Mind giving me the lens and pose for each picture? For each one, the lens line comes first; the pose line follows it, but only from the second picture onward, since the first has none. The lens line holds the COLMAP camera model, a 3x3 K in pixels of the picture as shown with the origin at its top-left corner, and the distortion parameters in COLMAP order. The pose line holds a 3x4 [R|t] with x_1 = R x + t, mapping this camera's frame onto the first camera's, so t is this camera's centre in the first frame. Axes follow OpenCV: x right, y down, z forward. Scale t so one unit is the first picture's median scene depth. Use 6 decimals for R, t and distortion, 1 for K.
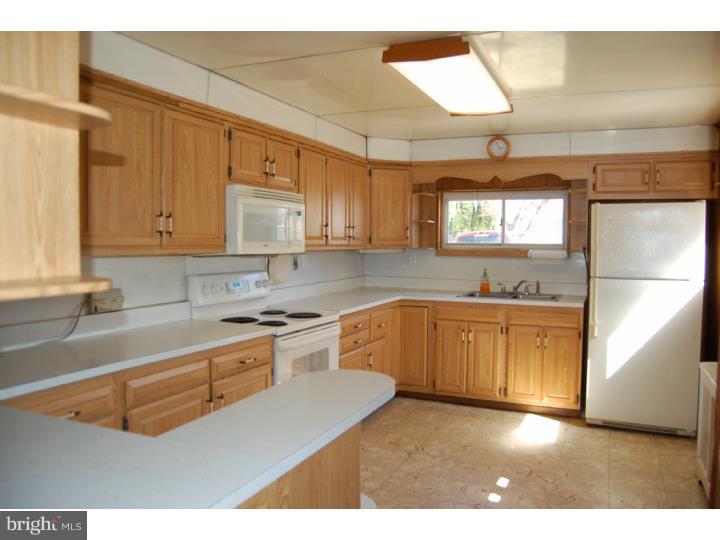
lens RADIAL K [[646.6, 0, 360.0], [0, 646.6, 270.0], [0, 0, 1]] dist [-0.094516, 0.001008]
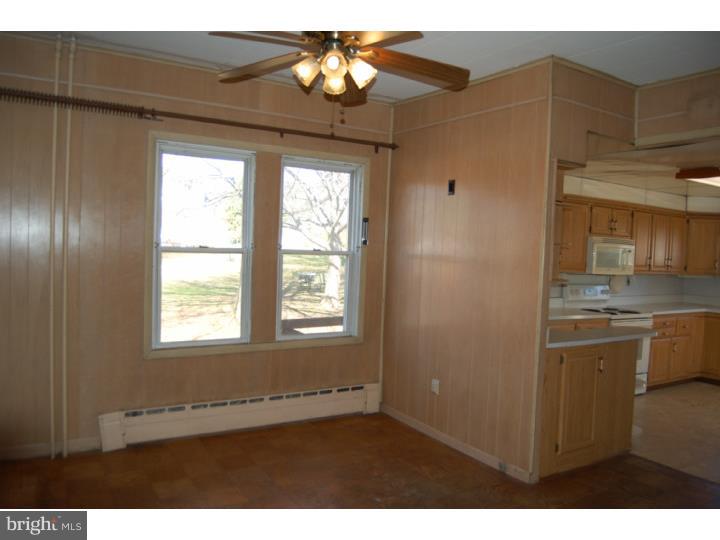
lens RADIAL K [[646.6, 0, 360.0], [0, 646.6, 270.0], [0, 0, 1]] dist [-0.094516, 0.001008]
pose [[0.863732, 0.055469, -0.500889, 0.122386], [-0.065437, 0.997854, -0.002337, 0.009638], [0.499685, 0.034795, 0.865508, -0.742298]]
